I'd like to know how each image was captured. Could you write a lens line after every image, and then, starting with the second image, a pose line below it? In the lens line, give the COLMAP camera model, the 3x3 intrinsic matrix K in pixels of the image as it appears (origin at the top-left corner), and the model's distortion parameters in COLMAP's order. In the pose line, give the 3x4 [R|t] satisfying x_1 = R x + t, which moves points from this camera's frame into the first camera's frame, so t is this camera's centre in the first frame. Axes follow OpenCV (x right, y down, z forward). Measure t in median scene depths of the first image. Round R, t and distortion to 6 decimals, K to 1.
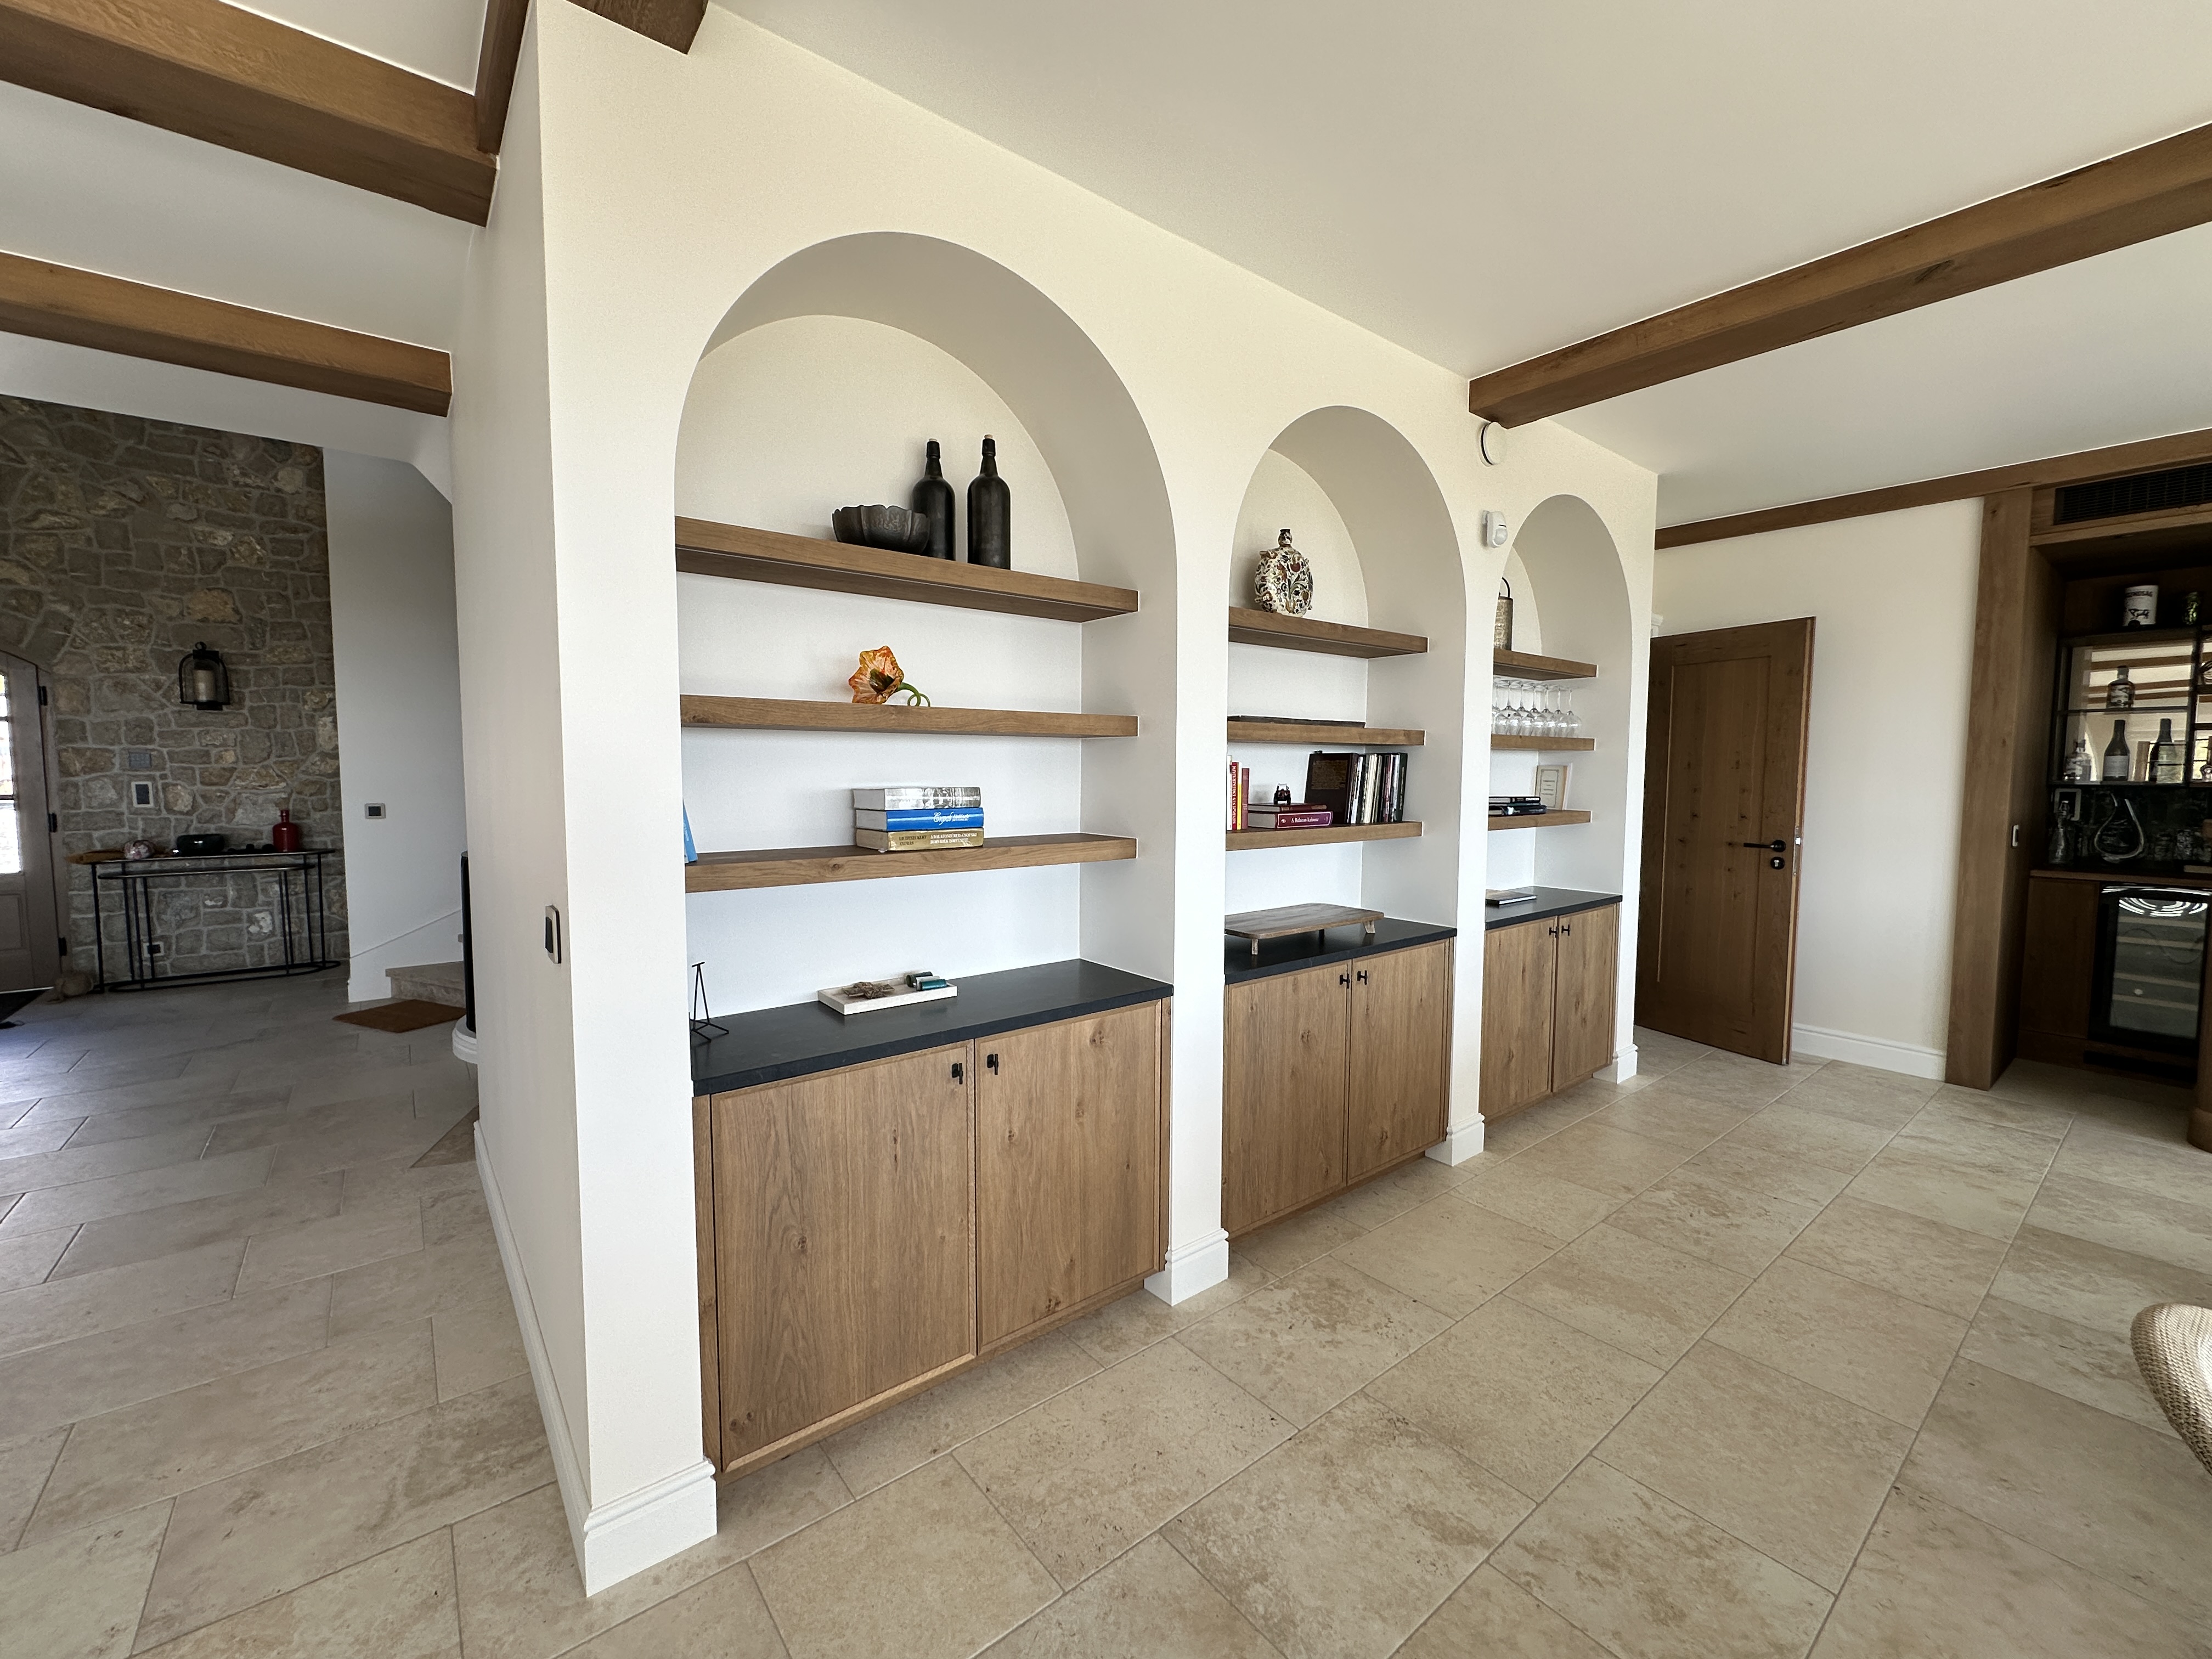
lens RADIAL K [[882.9, 0, 1078.1], [0, 882.9, 830.0], [0, 0, 1]] dist [-0.006862, 0.001642]
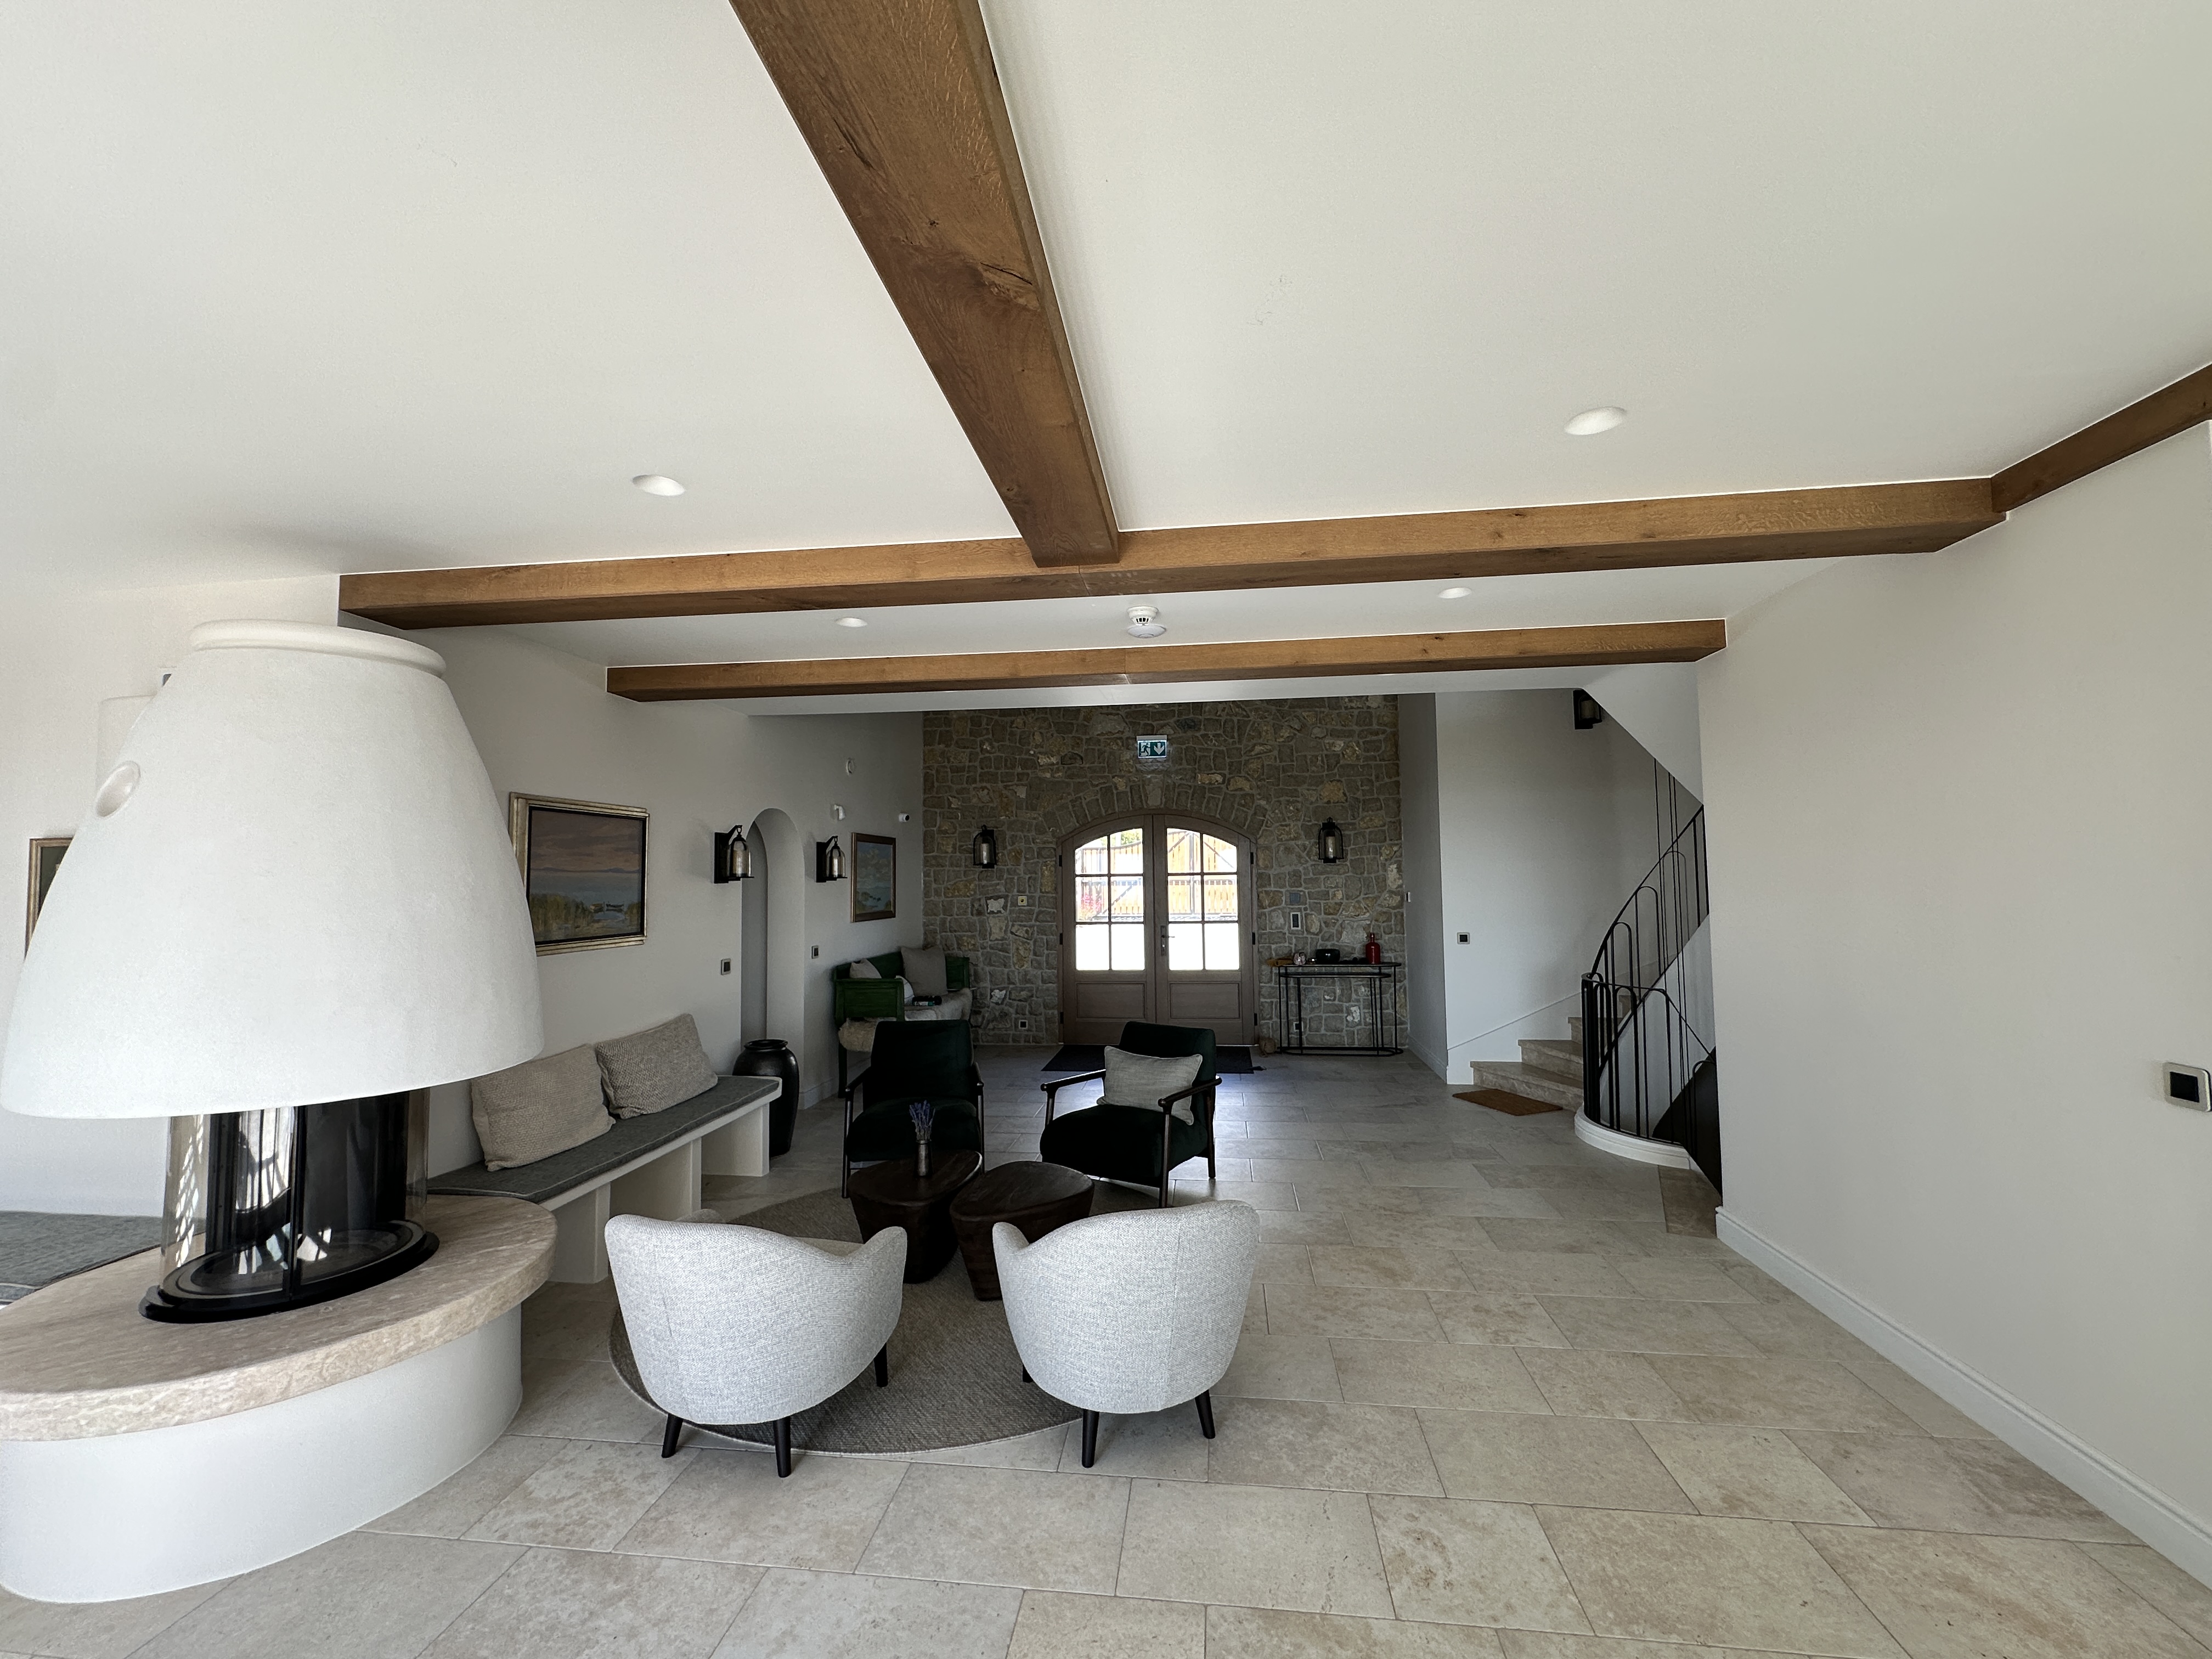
lens RADIAL K [[882.9, 0, 1111.7], [0, 882.9, 834.4], [0, 0, 1]] dist [-0.006862, 0.001642]
pose [[0.725363, -0.046481, -0.686795, -0.256594], [-0.036684, 0.993690, -0.105996, -0.016167], [0.687388, 0.102080, 0.719081, -0.317745]]
